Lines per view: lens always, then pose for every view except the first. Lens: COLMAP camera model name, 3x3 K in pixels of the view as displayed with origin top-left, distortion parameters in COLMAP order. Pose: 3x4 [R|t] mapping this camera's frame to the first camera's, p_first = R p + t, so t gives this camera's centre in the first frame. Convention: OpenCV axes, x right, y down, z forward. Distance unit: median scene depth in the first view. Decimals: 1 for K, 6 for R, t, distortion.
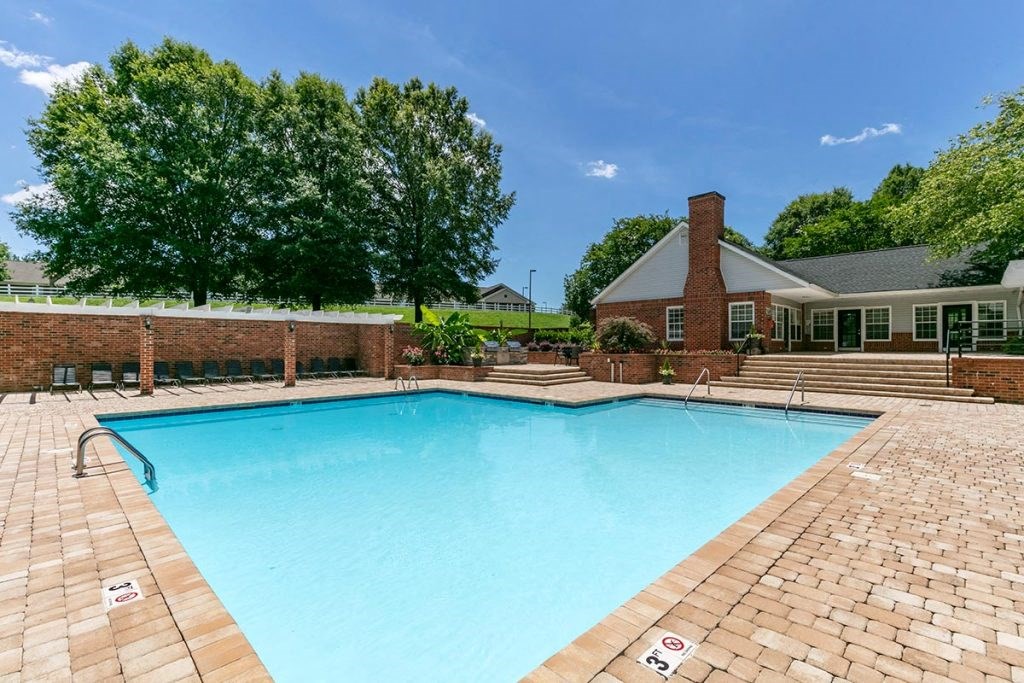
lens RADIAL K [[465.6, 0, 512.0], [0, 465.6, 341.5], [0, 0, 1]] dist [-0.000032, -0.000003]
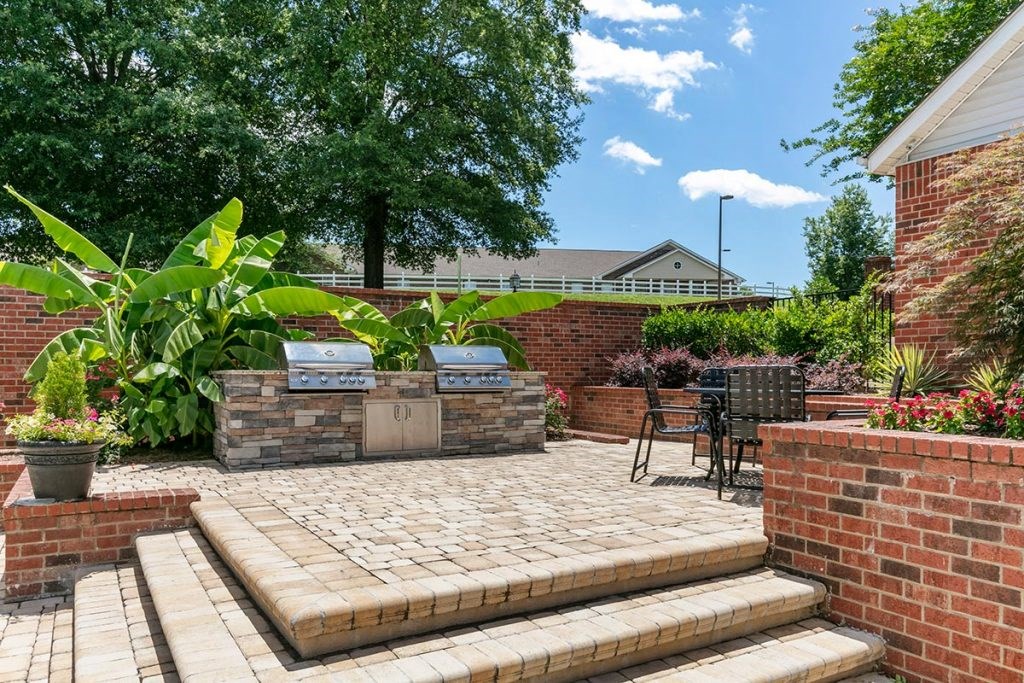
lens RADIAL K [[759.9, 0, 511.5], [0, 759.9, 368.2], [0, 0, 1]] dist [0.071687, 0.000442]
pose [[0.964063, -0.003082, -0.265658, 0.072567], [0.005337, 0.999956, 0.007766, 0.005075], [0.265622, -0.008905, 0.964036, 0.419699]]
